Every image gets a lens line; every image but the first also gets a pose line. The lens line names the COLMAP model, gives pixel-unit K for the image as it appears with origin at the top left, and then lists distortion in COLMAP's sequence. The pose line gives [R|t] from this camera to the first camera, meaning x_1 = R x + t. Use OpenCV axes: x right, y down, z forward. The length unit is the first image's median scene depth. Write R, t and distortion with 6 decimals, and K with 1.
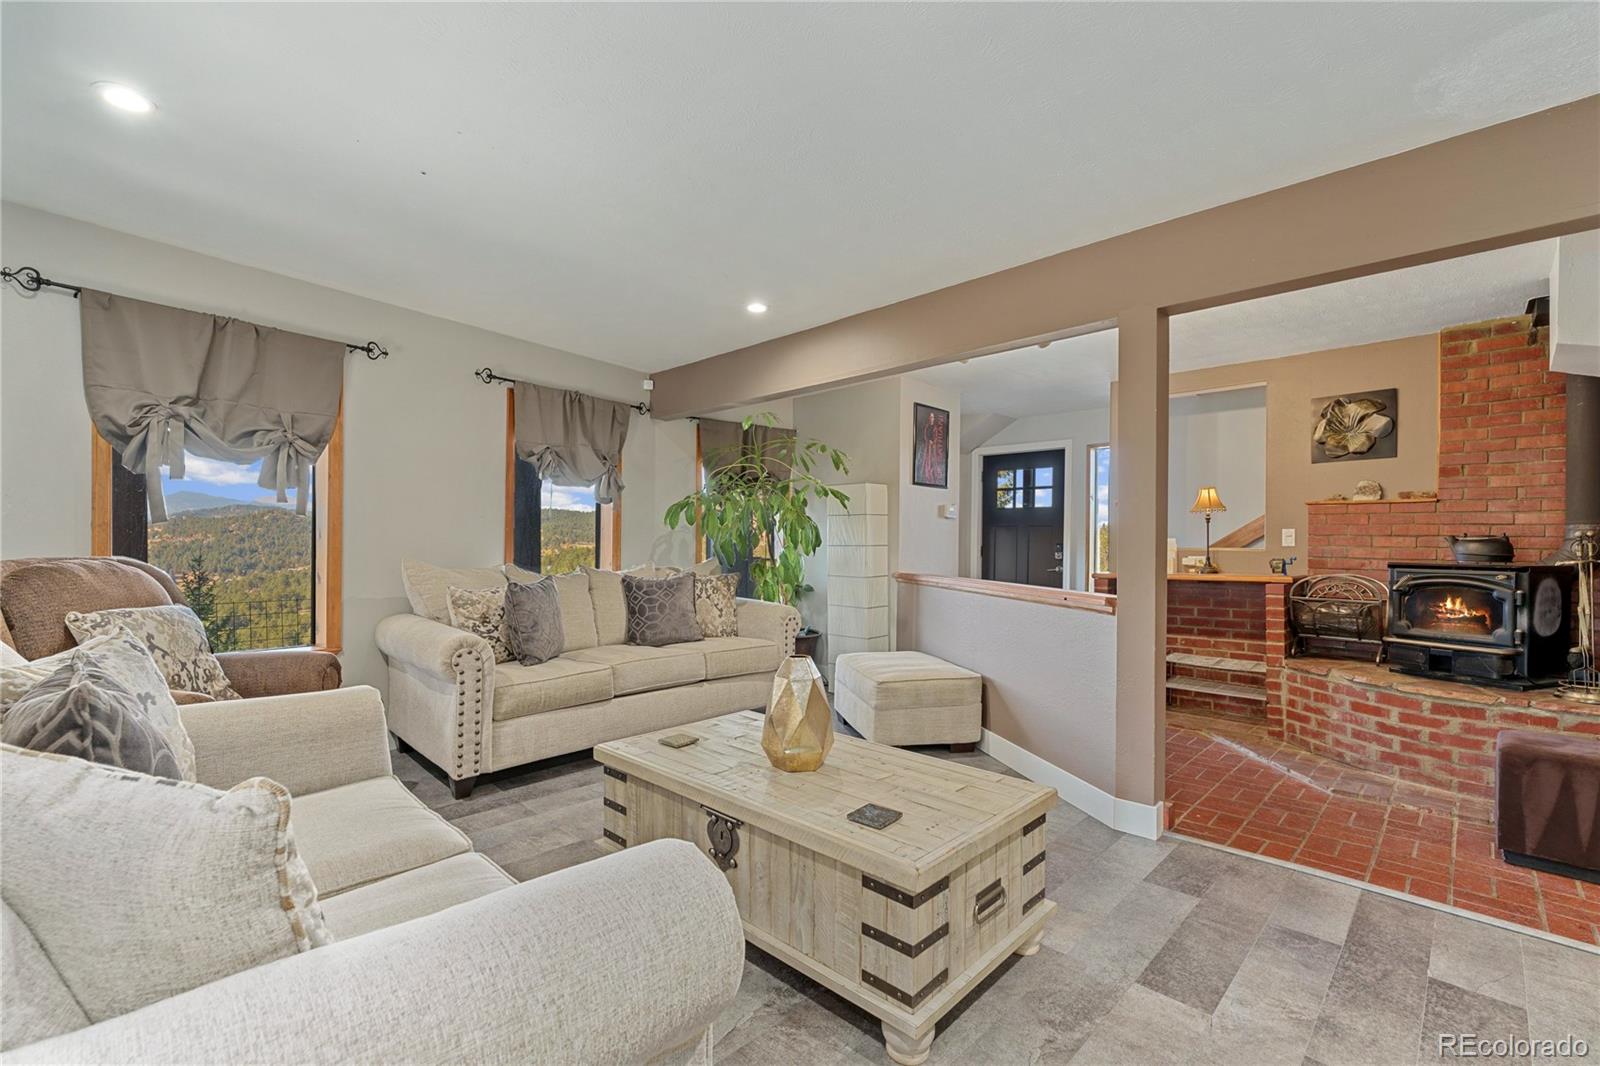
lens RADIAL K [[710.7, 0, 795.3], [0, 710.7, 537.3], [0, 0, 1]] dist [0.002201, 0.000591]
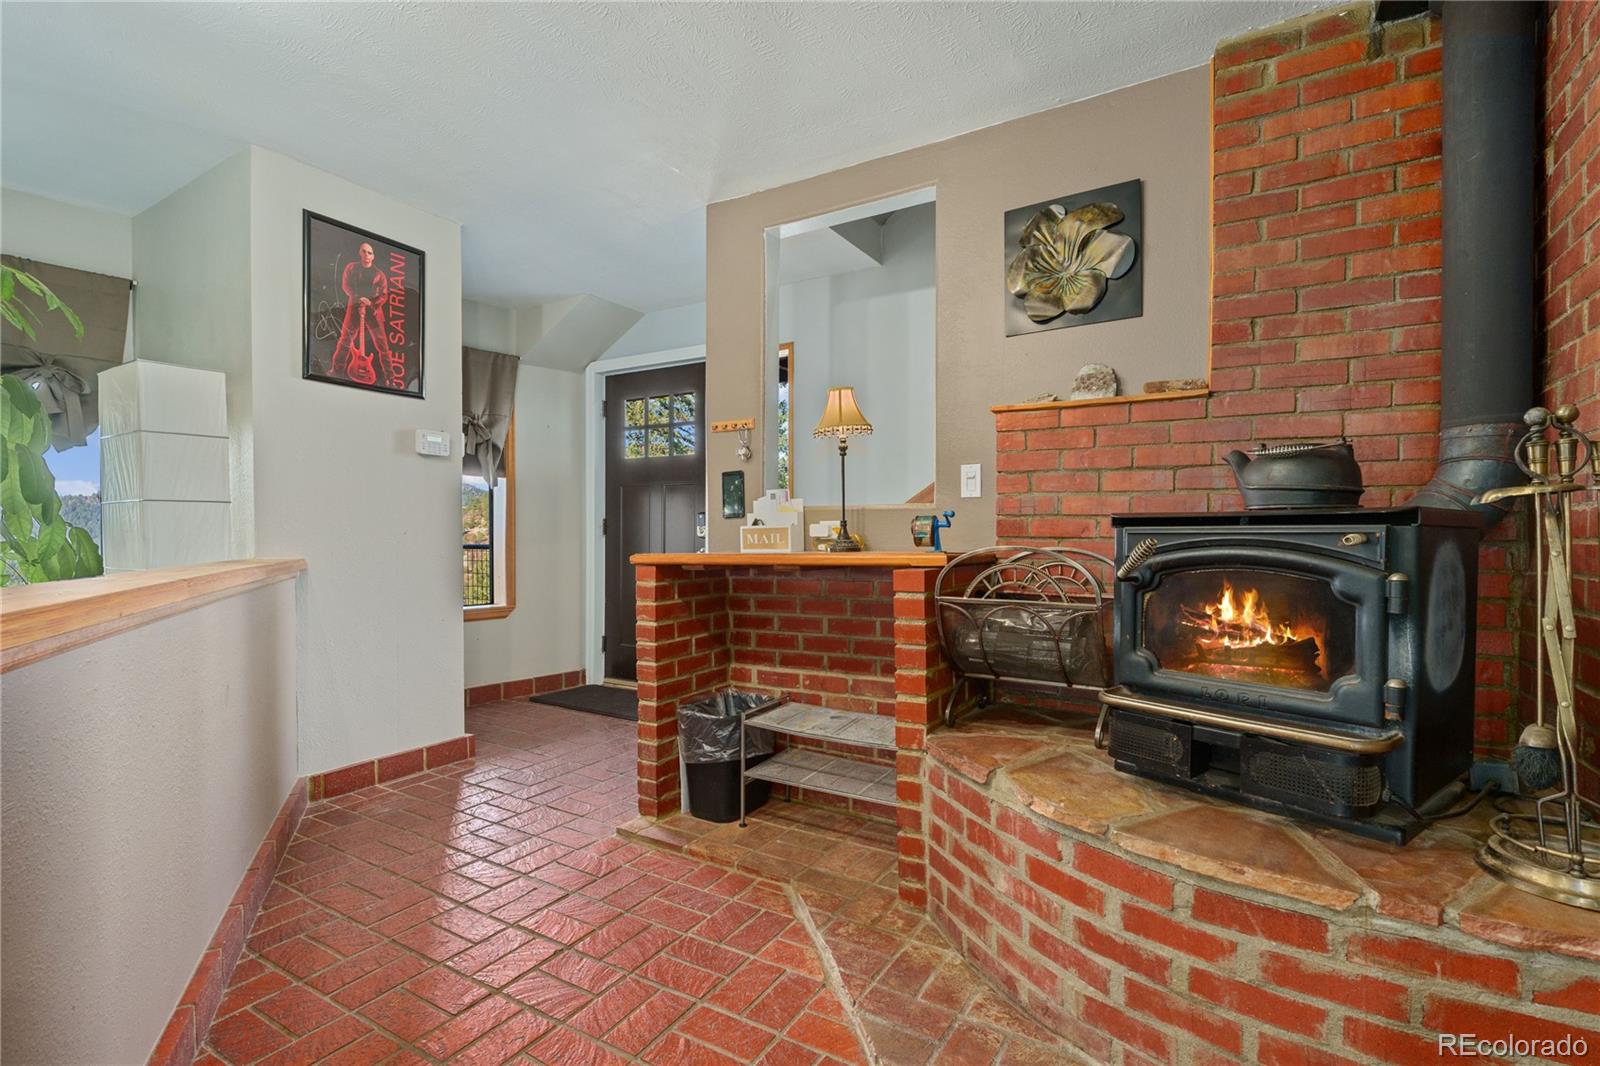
lens RADIAL K [[757.1, 0, 800.0], [0, 757.1, 533.0], [0, 0, 1]] dist [-0.000926, 0.000154]
pose [[0.972326, -0.006477, 0.233537, 0.537525], [0.005144, 0.999967, 0.006314, 0.042557], [-0.233571, -0.004938, 0.972327, 0.594379]]
